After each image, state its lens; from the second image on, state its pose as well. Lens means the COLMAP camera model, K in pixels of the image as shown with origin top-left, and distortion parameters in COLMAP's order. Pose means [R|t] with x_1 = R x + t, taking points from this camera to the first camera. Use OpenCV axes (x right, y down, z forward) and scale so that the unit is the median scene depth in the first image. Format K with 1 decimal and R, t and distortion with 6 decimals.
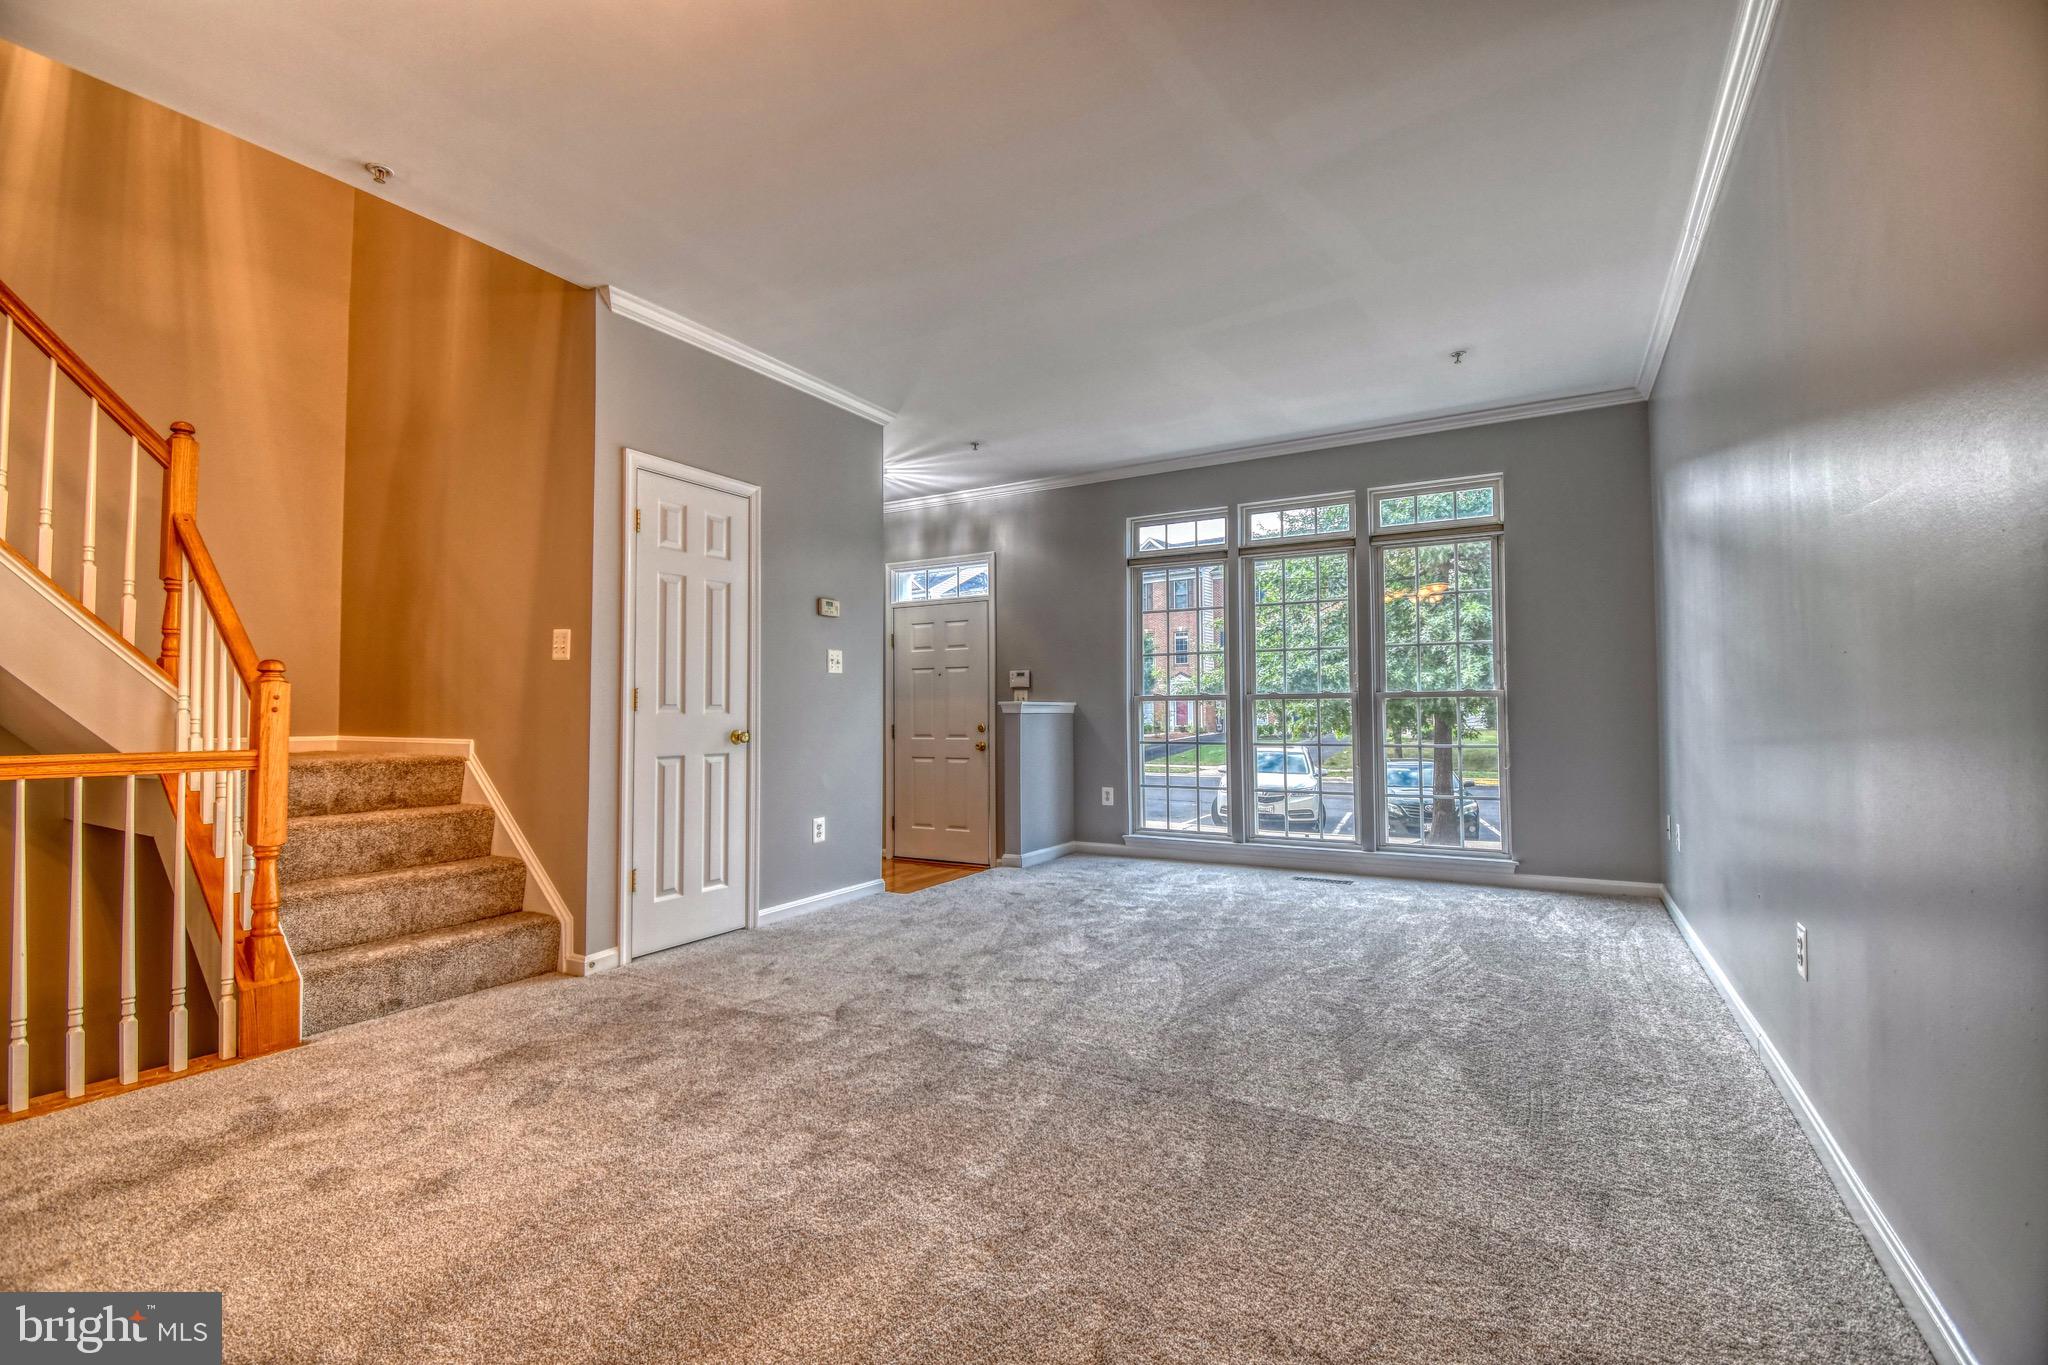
lens RADIAL K [[909.4, 0, 1021.5], [0, 909.4, 686.6], [0, 0, 1]] dist [-0.002578, -0.007037]
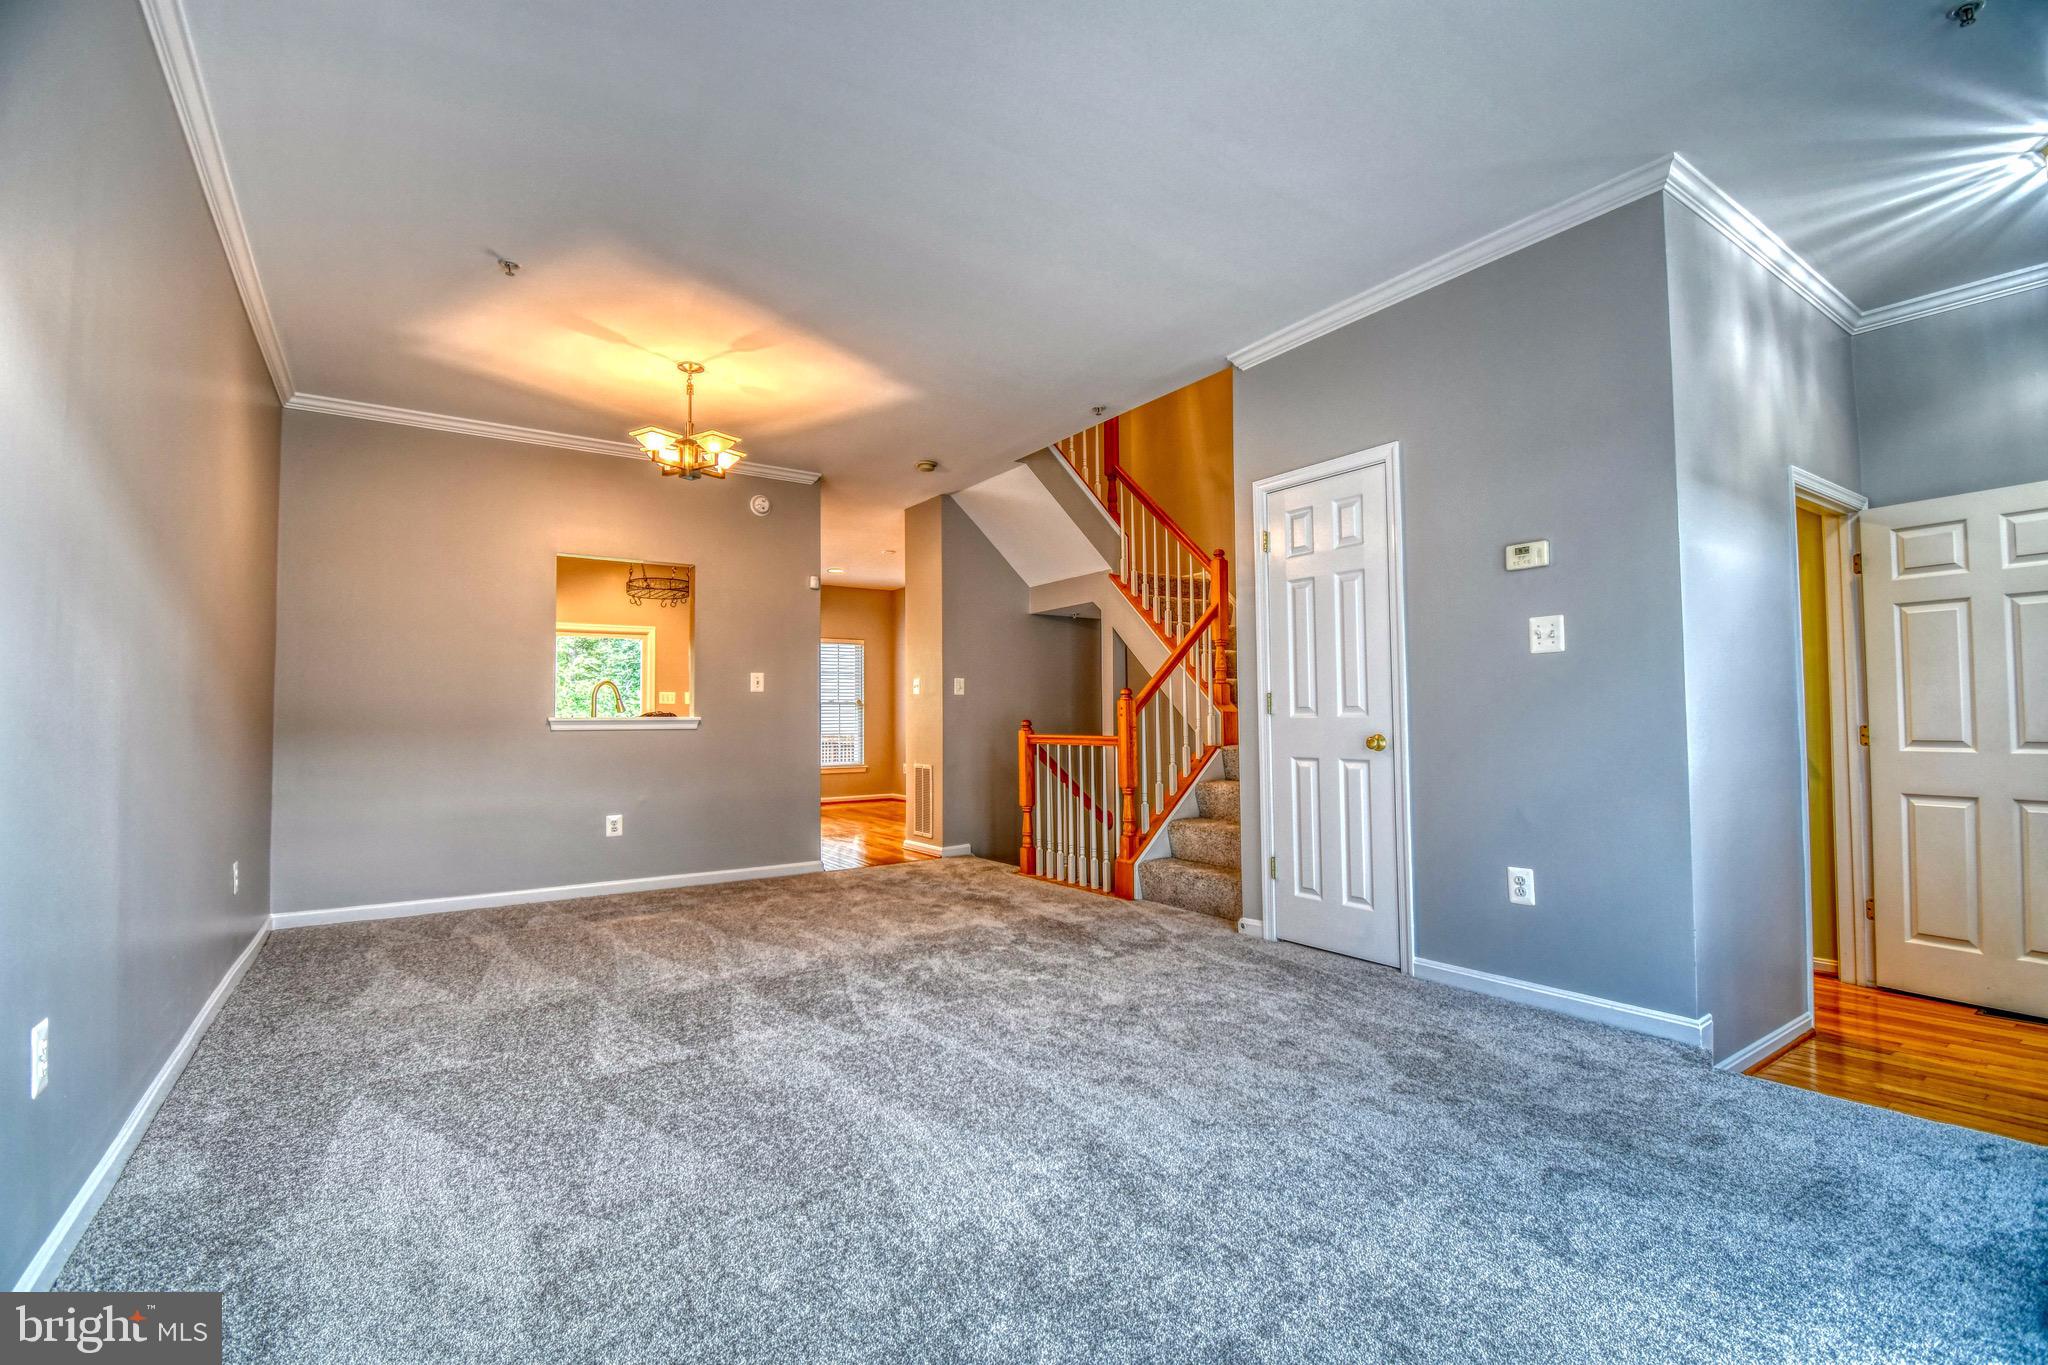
lens RADIAL K [[909.4, 0, 1024.9], [0, 909.4, 681.6], [0, 0, 1]] dist [-0.002578, -0.007037]
pose [[-0.446611, -0.015096, -0.894601, 0.620265], [0.048380, 0.997987, -0.040993, 0.016326], [0.893419, -0.061588, -0.444982, 1.093207]]
